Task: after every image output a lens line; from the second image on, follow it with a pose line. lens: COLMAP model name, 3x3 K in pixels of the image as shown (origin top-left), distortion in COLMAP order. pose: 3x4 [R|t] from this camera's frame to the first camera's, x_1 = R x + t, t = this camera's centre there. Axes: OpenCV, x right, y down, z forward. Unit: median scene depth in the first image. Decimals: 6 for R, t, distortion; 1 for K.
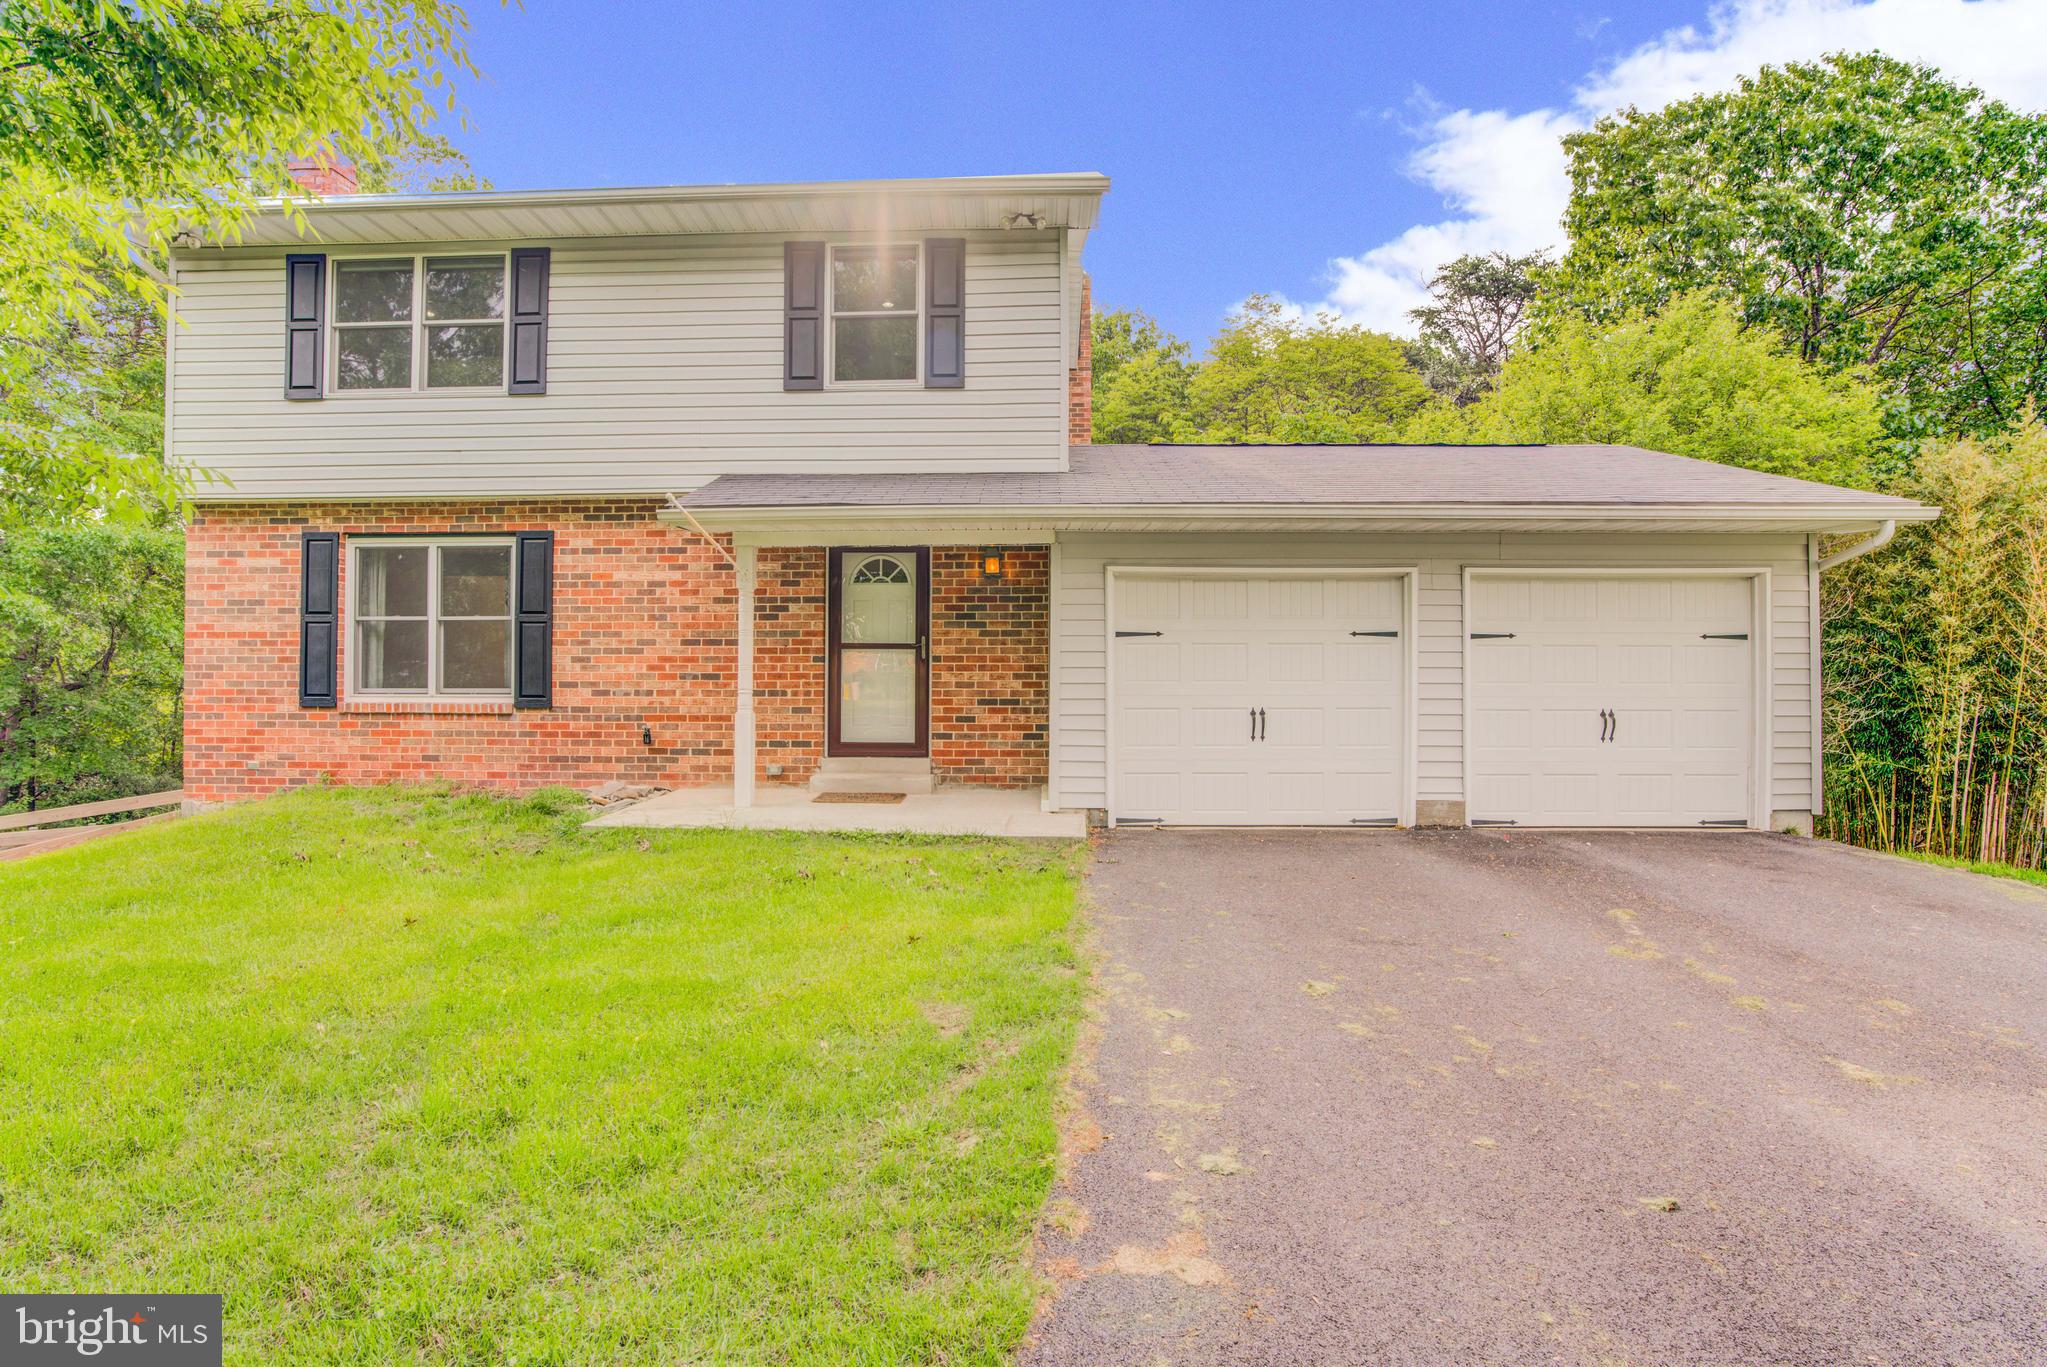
lens RADIAL K [[1015.7, 0, 1013.6], [0, 1015.7, 676.3], [0, 0, 1]] dist [-0.058956, 0.036078]
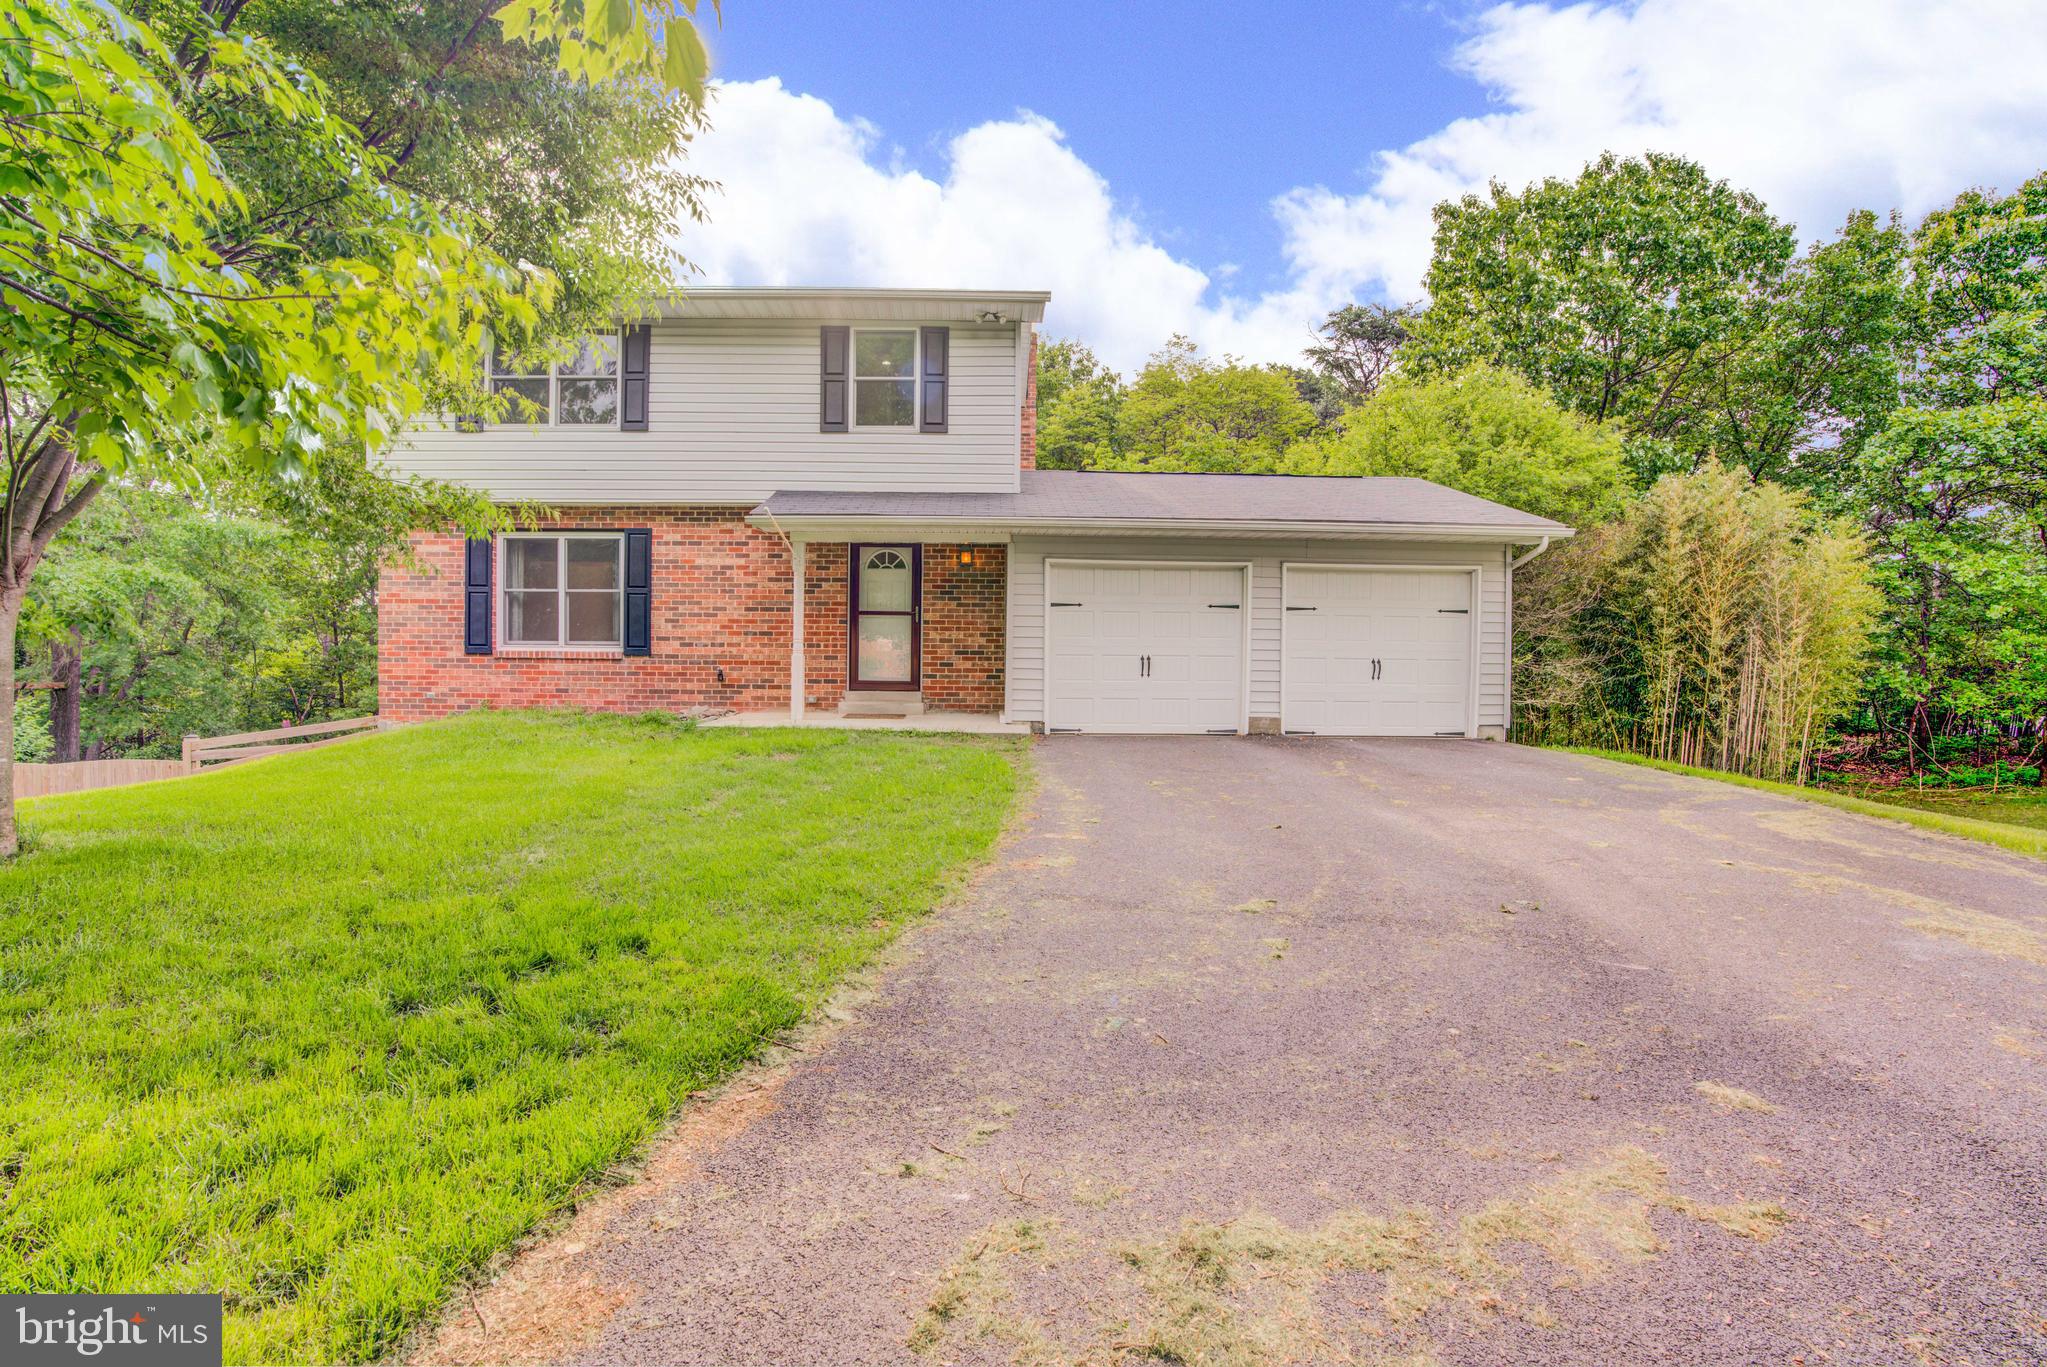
lens RADIAL K [[941.7, 0, 1014.4], [0, 941.7, 687.4], [0, 0, 1]] dist [-0.061336, 0.020156]
pose [[0.998437, 0.006633, 0.055503, -0.025049], [-0.007992, 0.999673, 0.024299, 0.040842], [-0.055323, -0.024704, 0.998163, -0.328705]]
